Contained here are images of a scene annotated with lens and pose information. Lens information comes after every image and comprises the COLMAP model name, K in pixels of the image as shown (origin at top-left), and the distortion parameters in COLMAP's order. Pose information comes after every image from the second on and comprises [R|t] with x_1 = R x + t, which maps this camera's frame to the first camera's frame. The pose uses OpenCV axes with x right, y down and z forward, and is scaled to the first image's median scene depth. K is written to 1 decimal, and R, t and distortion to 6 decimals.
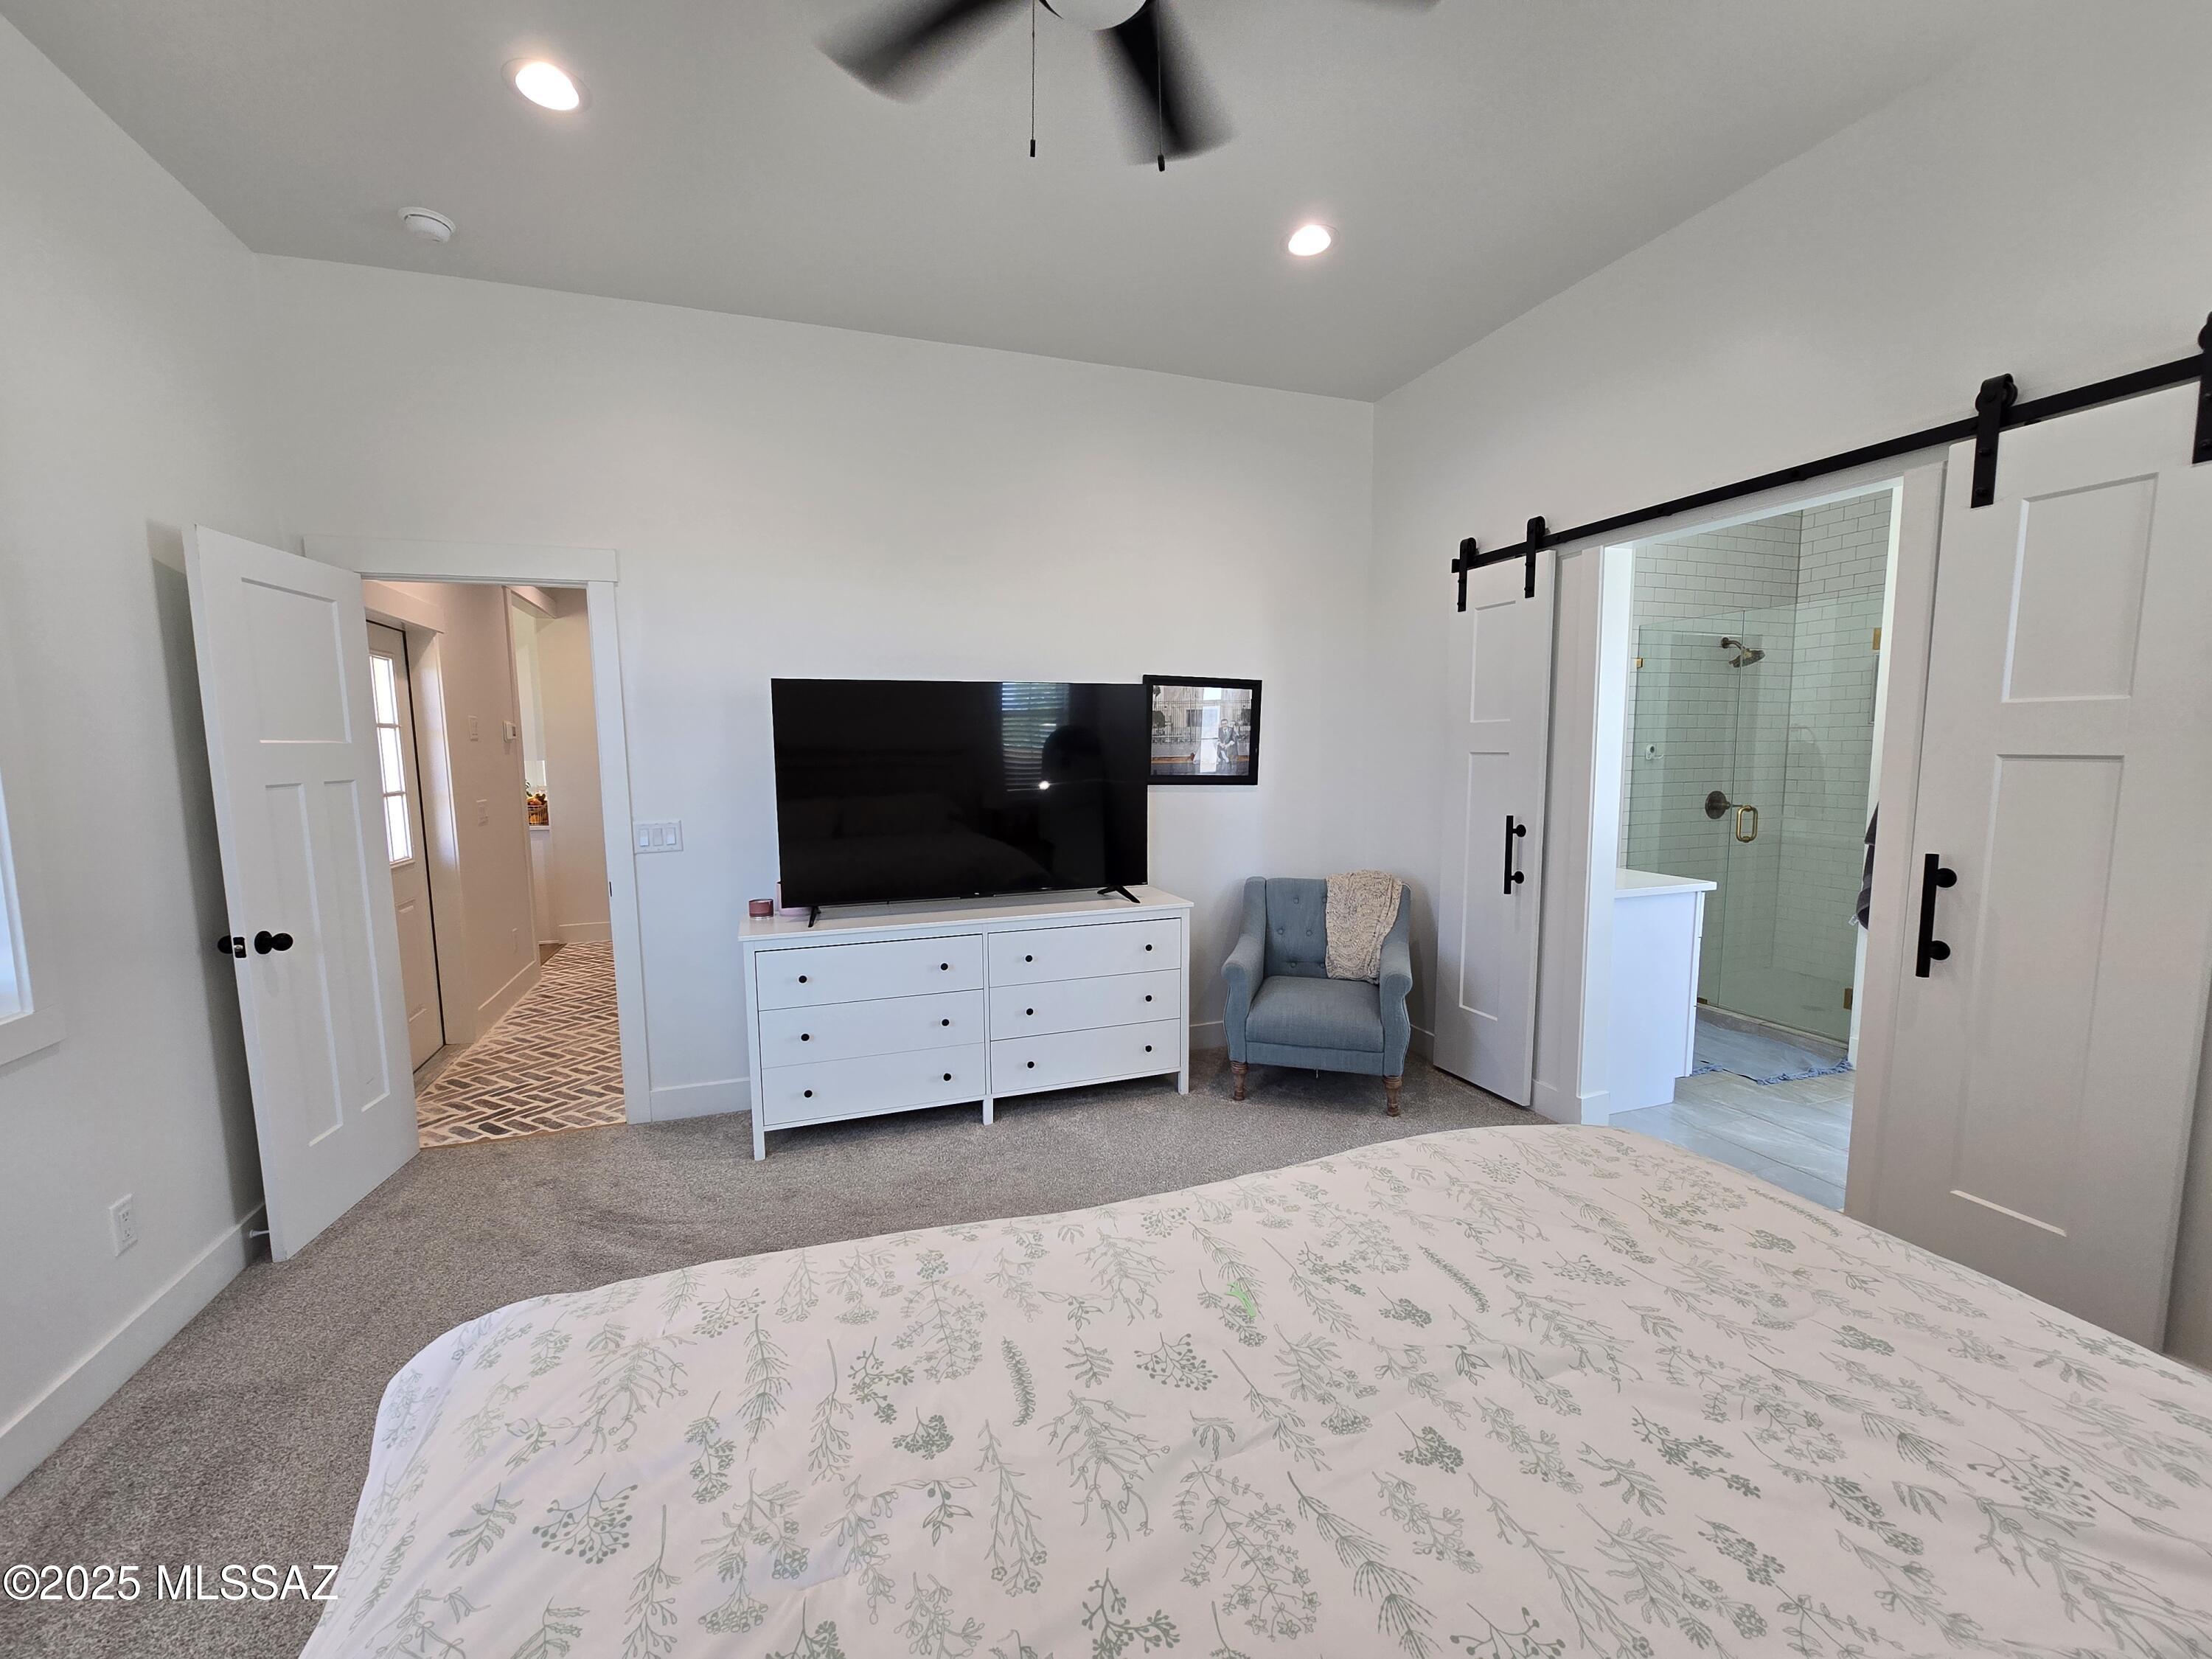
lens RADIAL K [[909.0, 0, 1103.0], [0, 909.0, 843.9], [0, 0, 1]] dist [-0.003595, 0.002539]
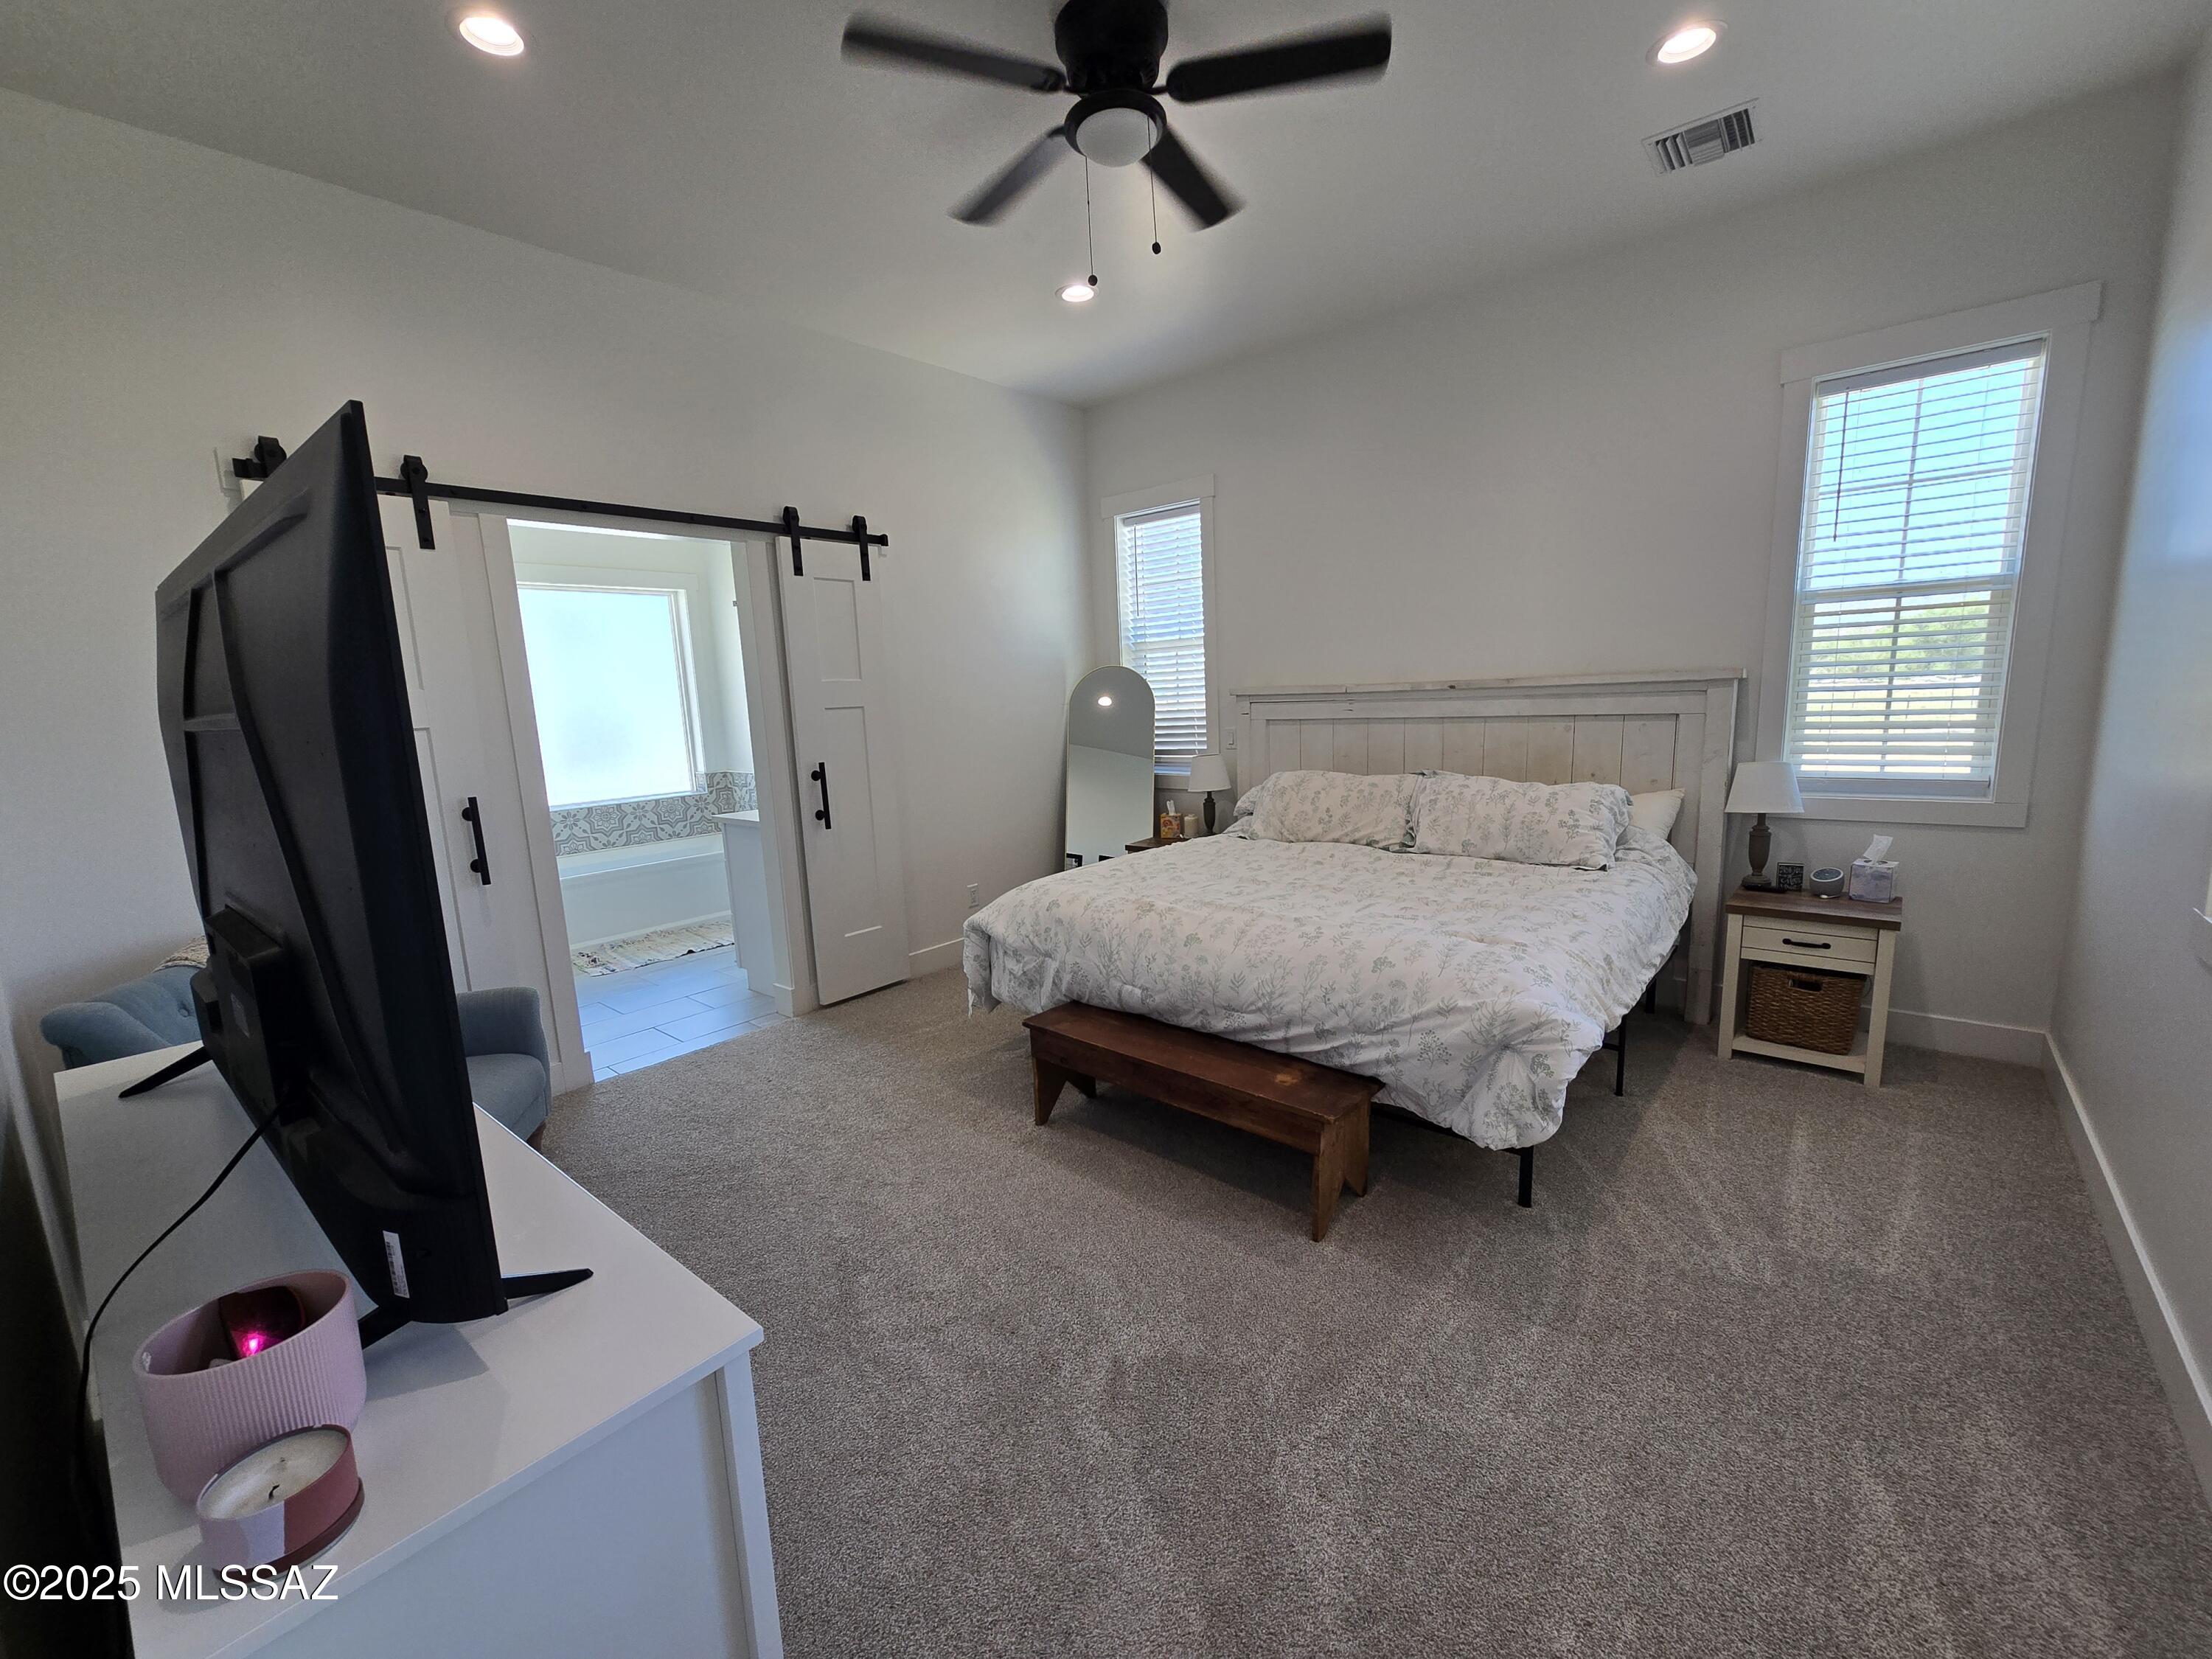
lens RADIAL K [[909.0, 0, 1098.5], [0, 909.0, 831.7], [0, 0, 1]] dist [-0.003595, 0.002539]
pose [[-0.497983, -0.106379, 0.860637, -0.607679], [0.138471, 0.969959, 0.200013, -0.089026], [-0.856060, 0.218776, -0.468292, 0.877489]]
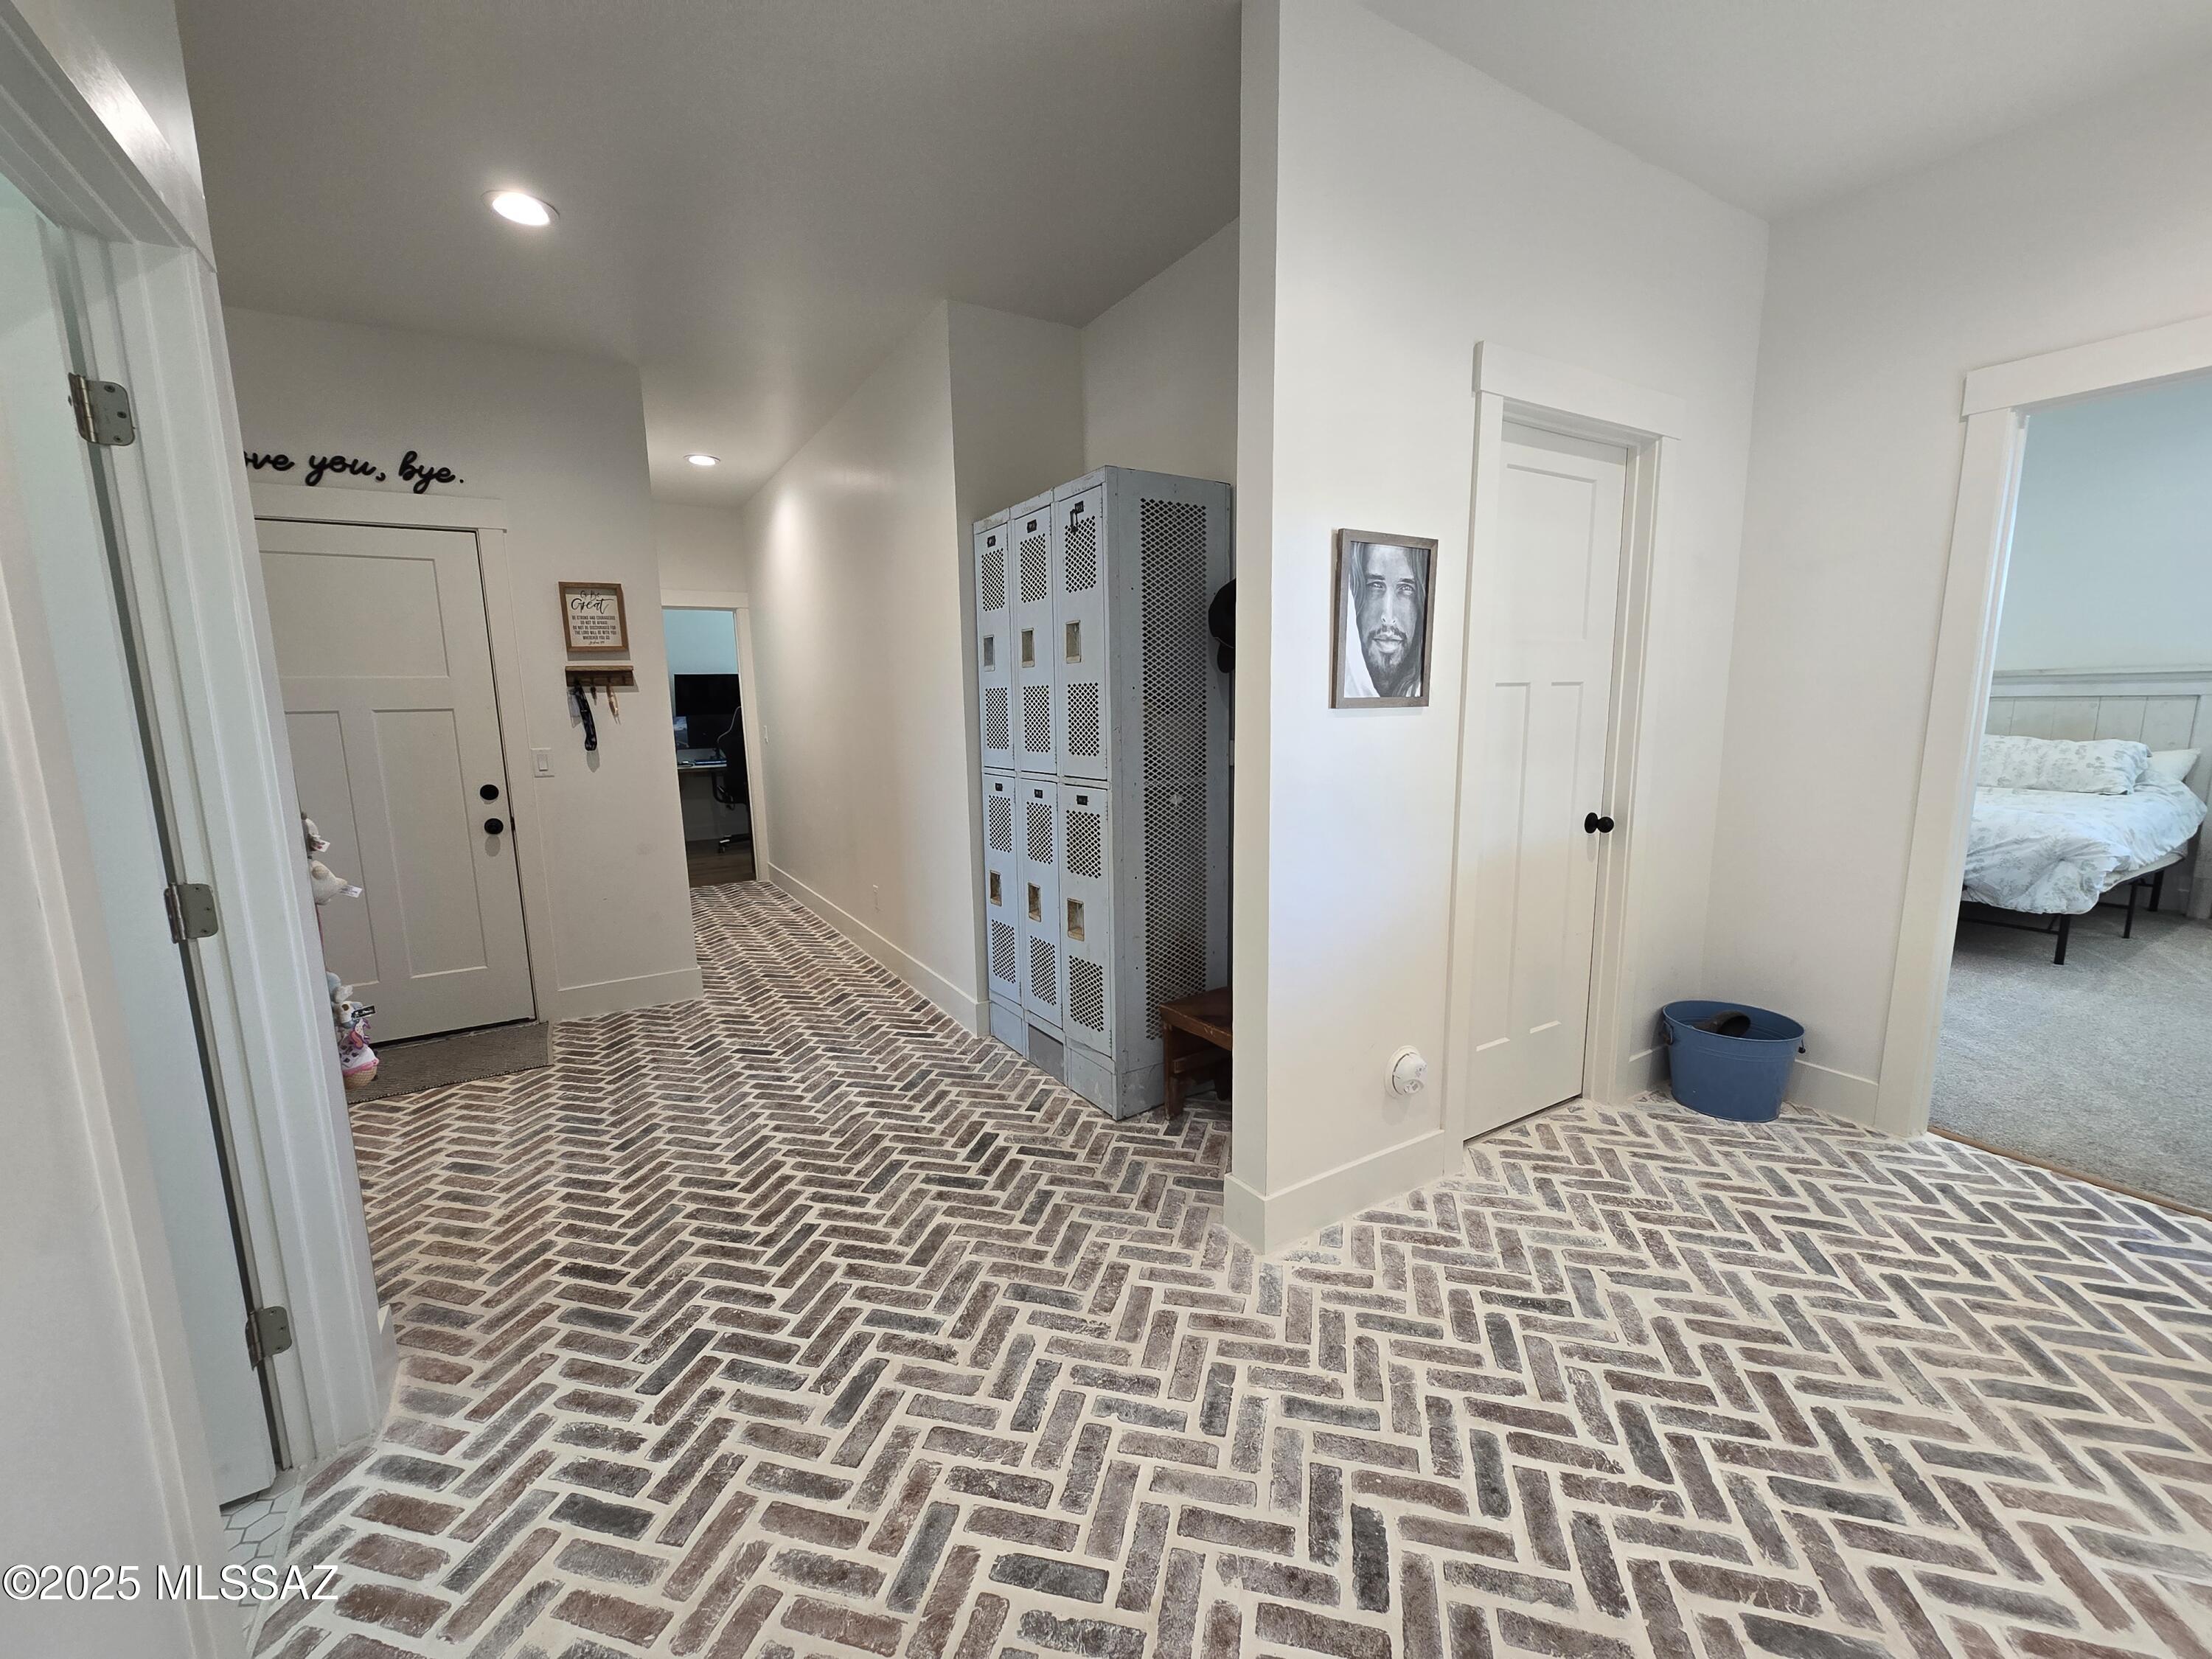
lens RADIAL K [[909.0, 0, 1094.5], [0, 909.0, 845.5], [0, 0, 1]] dist [-0.003595, 0.002539]
pose [[-0.206815, -0.143378, 0.967817, -1.095328], [0.128336, 0.976681, 0.172116, -0.160071], [-0.969926, 0.159802, -0.183592, 1.795102]]
